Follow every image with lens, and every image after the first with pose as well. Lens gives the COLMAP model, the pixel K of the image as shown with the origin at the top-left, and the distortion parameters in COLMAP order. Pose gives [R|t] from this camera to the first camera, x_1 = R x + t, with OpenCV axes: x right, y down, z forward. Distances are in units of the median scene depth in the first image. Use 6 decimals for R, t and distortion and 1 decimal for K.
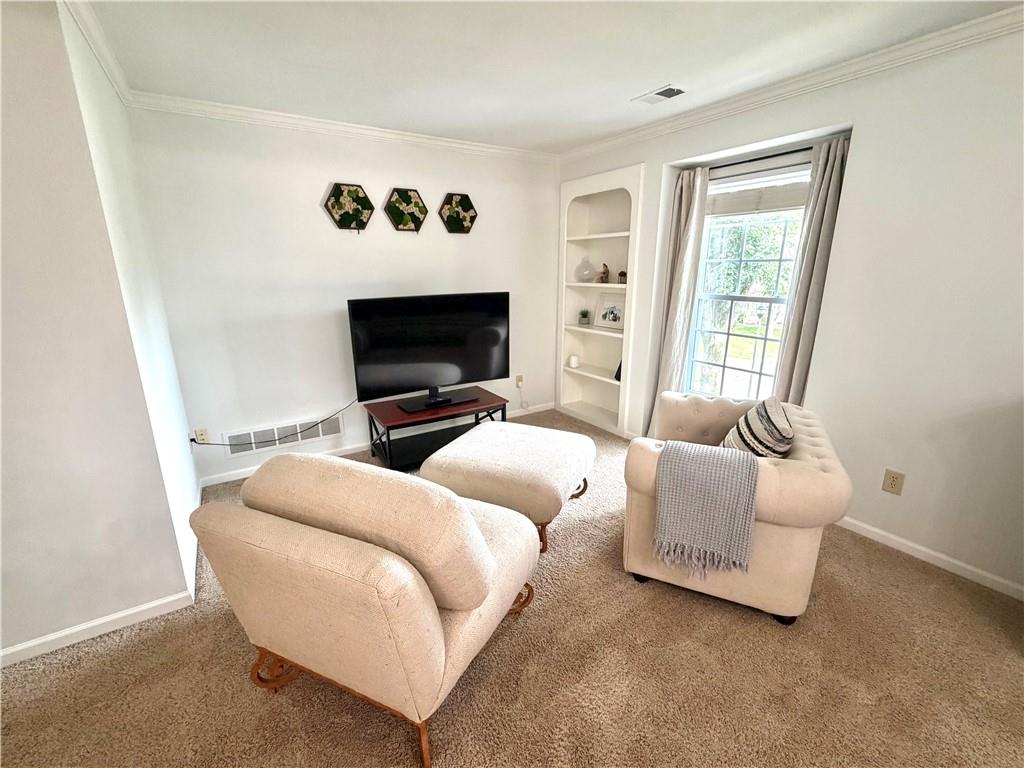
lens RADIAL K [[443.7, 0, 509.7], [0, 443.7, 382.6], [0, 0, 1]] dist [0.001458, 0.000069]
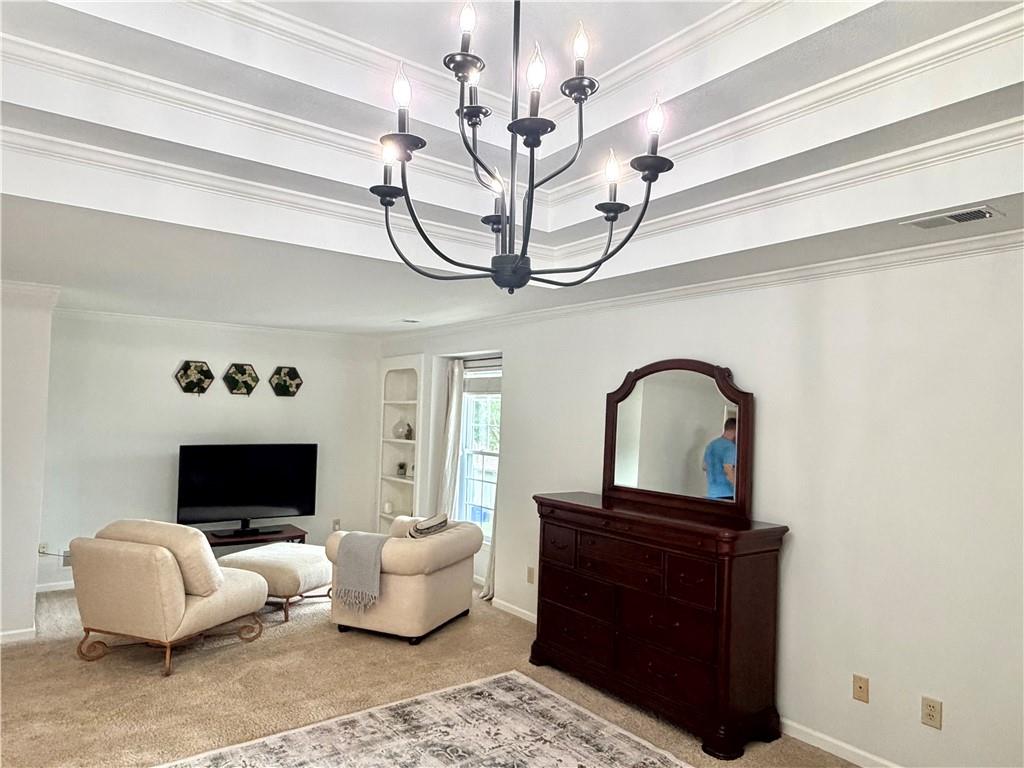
lens RADIAL K [[659.6, 0, 511.0], [0, 659.6, 388.7], [0, 0, 1]] dist [-0.010932, -0.000417]
pose [[0.997192, 0.034799, 0.066316, 0.425024], [-0.013884, 0.956038, -0.292913, 0.187804], [-0.073594, 0.291170, 0.953837, -0.877135]]
